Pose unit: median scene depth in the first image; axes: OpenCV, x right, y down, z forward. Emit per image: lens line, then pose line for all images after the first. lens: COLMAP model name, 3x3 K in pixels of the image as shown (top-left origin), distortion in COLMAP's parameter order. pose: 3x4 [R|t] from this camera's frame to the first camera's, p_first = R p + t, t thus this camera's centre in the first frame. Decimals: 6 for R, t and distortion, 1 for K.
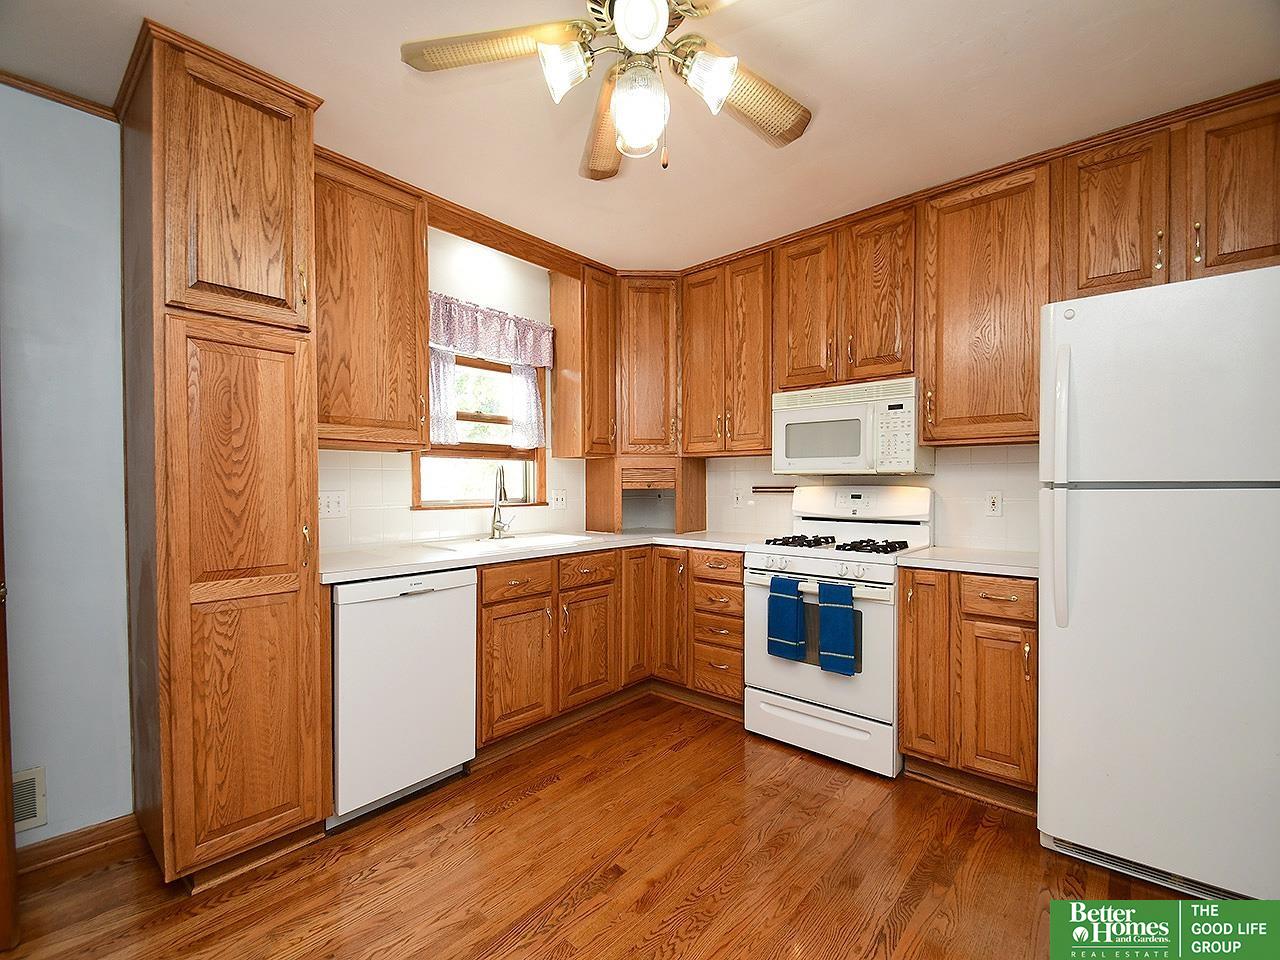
lens RADIAL K [[564.4, 0, 640.0], [0, 564.4, 480.0], [0, 0, 1]] dist [0.019418, -0.000641]
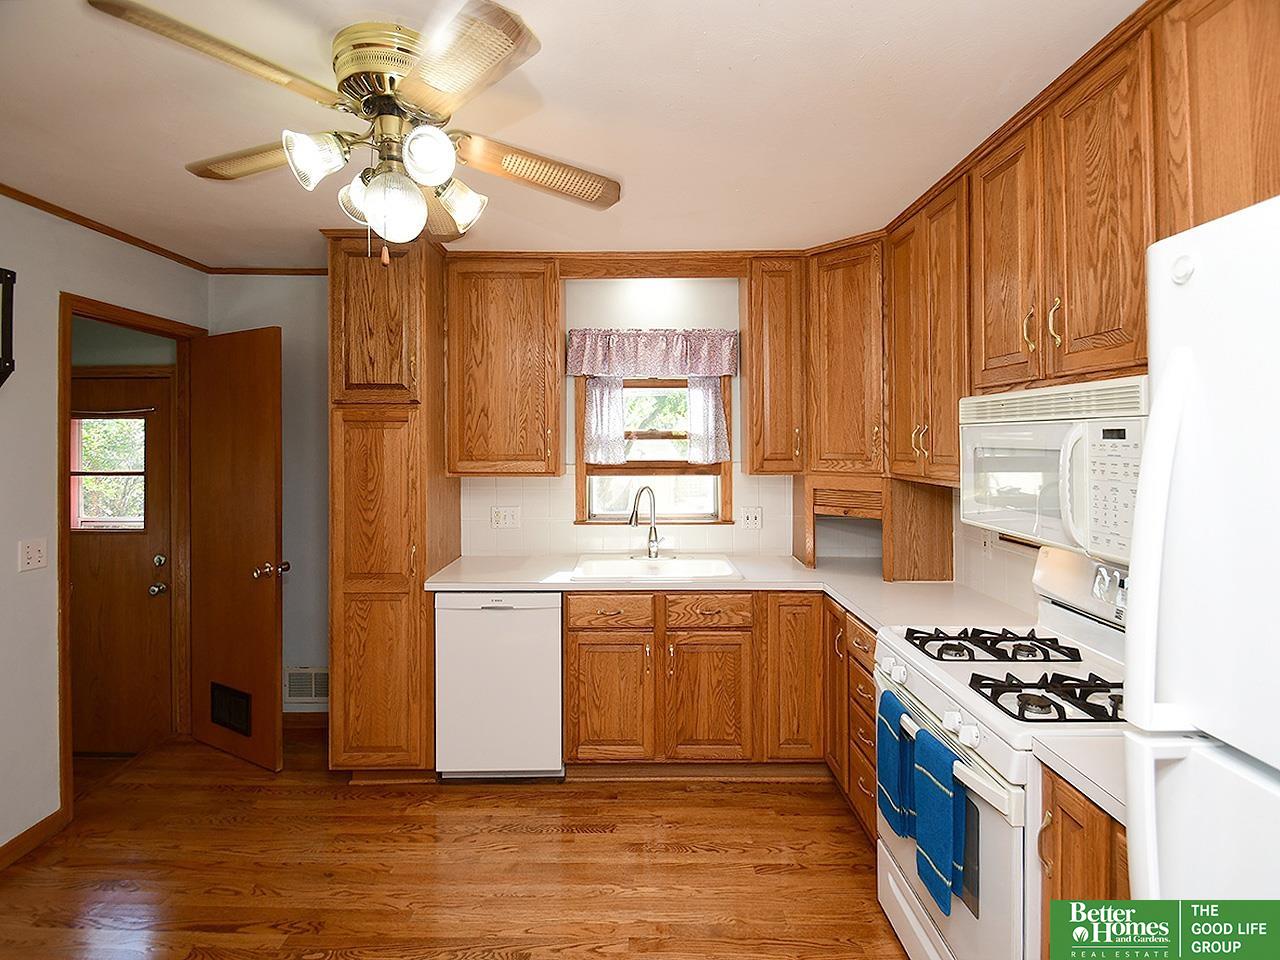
lens RADIAL K [[572.9, 0, 639.6], [0, 572.9, 429.7], [0, 0, 1]] dist [0.024047, -0.000229]
pose [[0.664404, -0.008308, -0.747328, 0.542987], [-0.000239, 0.999936, -0.011329, -0.123144], [0.747374, 0.007706, 0.664359, 0.326347]]
